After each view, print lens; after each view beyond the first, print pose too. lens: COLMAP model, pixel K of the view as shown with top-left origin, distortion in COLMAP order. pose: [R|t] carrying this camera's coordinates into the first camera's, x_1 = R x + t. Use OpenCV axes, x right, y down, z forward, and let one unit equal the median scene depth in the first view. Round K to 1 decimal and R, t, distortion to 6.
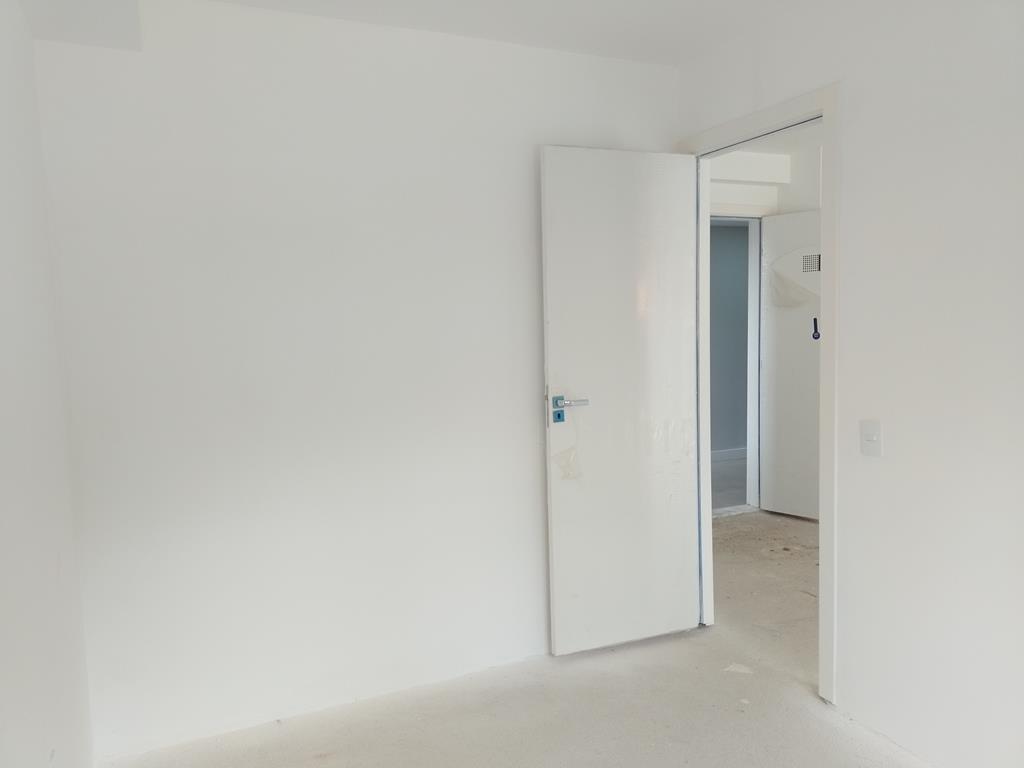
lens RADIAL K [[745.8, 0, 512.0], [0, 745.8, 384.0], [0, 0, 1]] dist [0.002368, -0.000485]
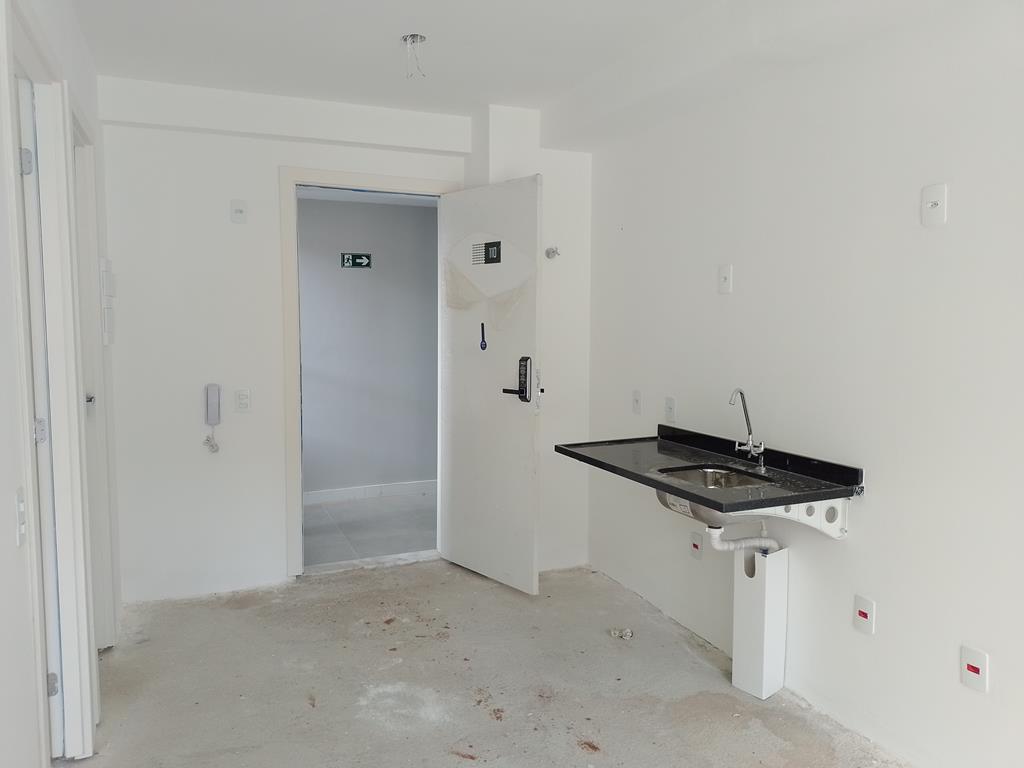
lens RADIAL K [[745.8, 0, 512.0], [0, 745.8, 384.0], [0, 0, 1]] dist [0.002368, -0.000485]
pose [[0.999201, 0.030630, -0.025659, 0.443759], [-0.030464, 0.999512, 0.006835, -0.029123], [0.025856, -0.006048, 0.999647, 0.204302]]
